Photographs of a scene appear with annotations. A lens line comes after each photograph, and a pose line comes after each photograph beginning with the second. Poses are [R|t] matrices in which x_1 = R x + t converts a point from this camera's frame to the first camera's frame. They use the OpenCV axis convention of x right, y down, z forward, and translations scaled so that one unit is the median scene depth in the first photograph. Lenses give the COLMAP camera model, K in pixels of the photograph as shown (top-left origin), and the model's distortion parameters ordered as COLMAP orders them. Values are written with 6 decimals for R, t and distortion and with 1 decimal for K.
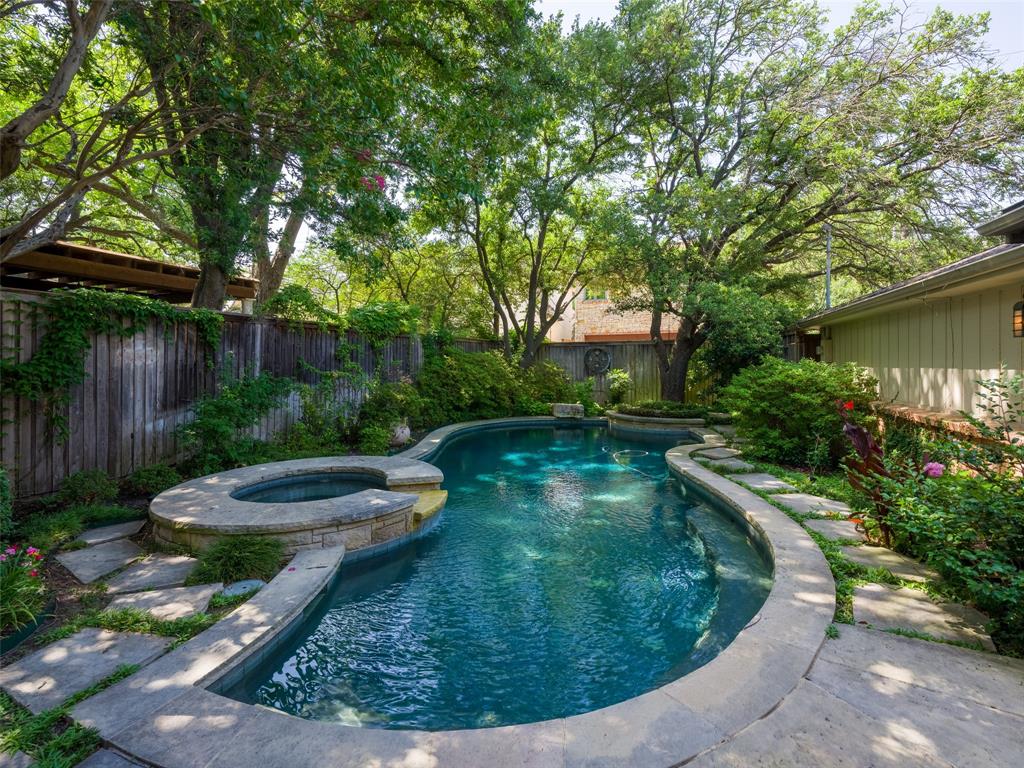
lens RADIAL K [[473.9, 0, 517.9], [0, 473.9, 363.6], [0, 0, 1]] dist [0.001544, -0.000177]
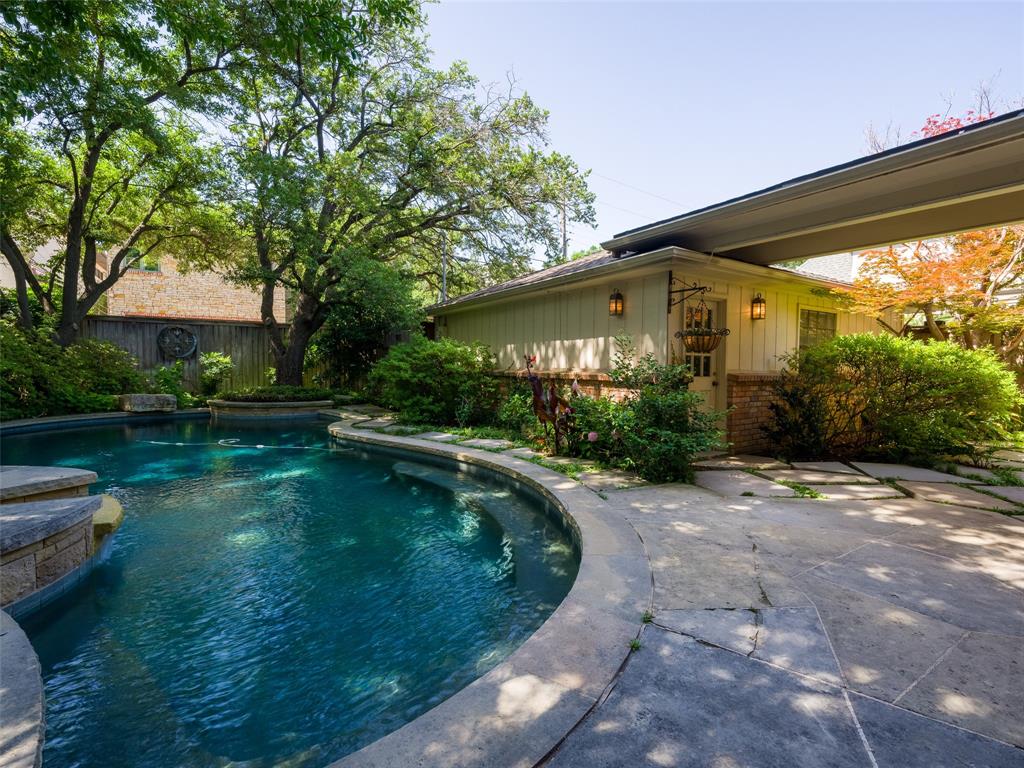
lens RADIAL K [[465.8, 0, 512.0], [0, 465.8, 384.0], [0, 0, 1]] dist [0.001674, -0.000021]
pose [[0.619040, -0.020373, 0.785095, -0.175411], [-0.010336, 0.999366, 0.034083, 0.052351], [-0.785291, -0.029213, 0.618437, 0.101921]]
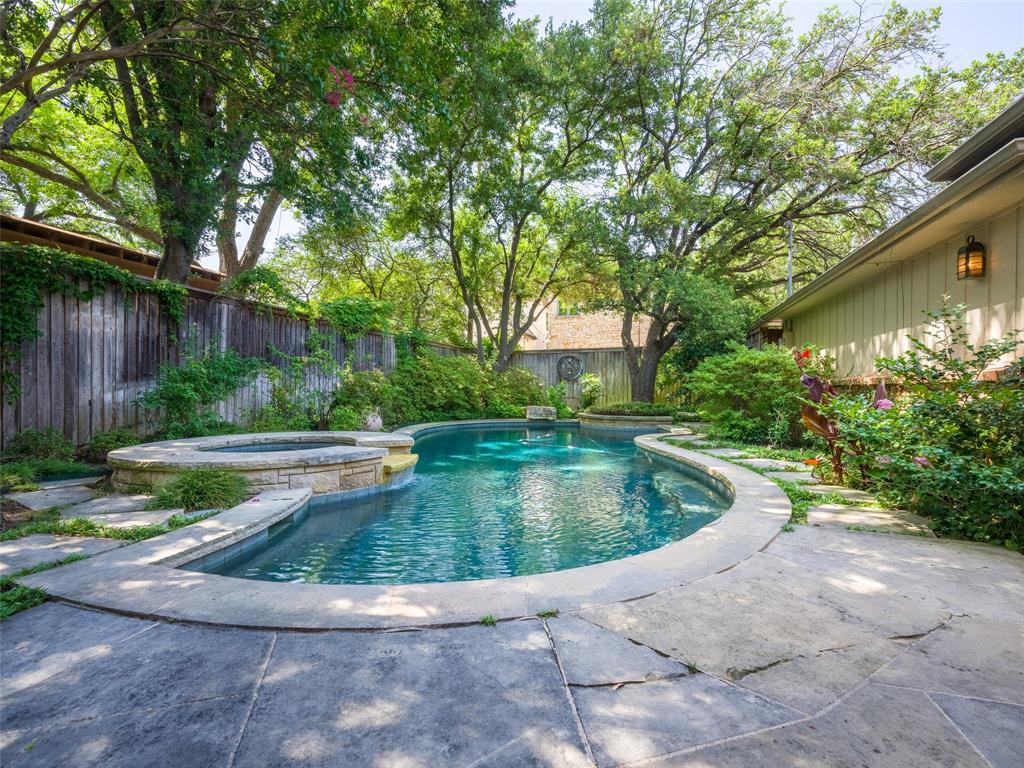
lens RADIAL K [[469.2, 0, 515.5], [0, 469.2, 396.3], [0, 0, 1]] dist [0.001313, -0.000075]
pose [[0.998827, 0.002492, 0.048367, 0.004900], [-0.002898, 0.999961, 0.008321, 0.078803], [-0.048344, -0.008451, 0.998795, 0.000589]]
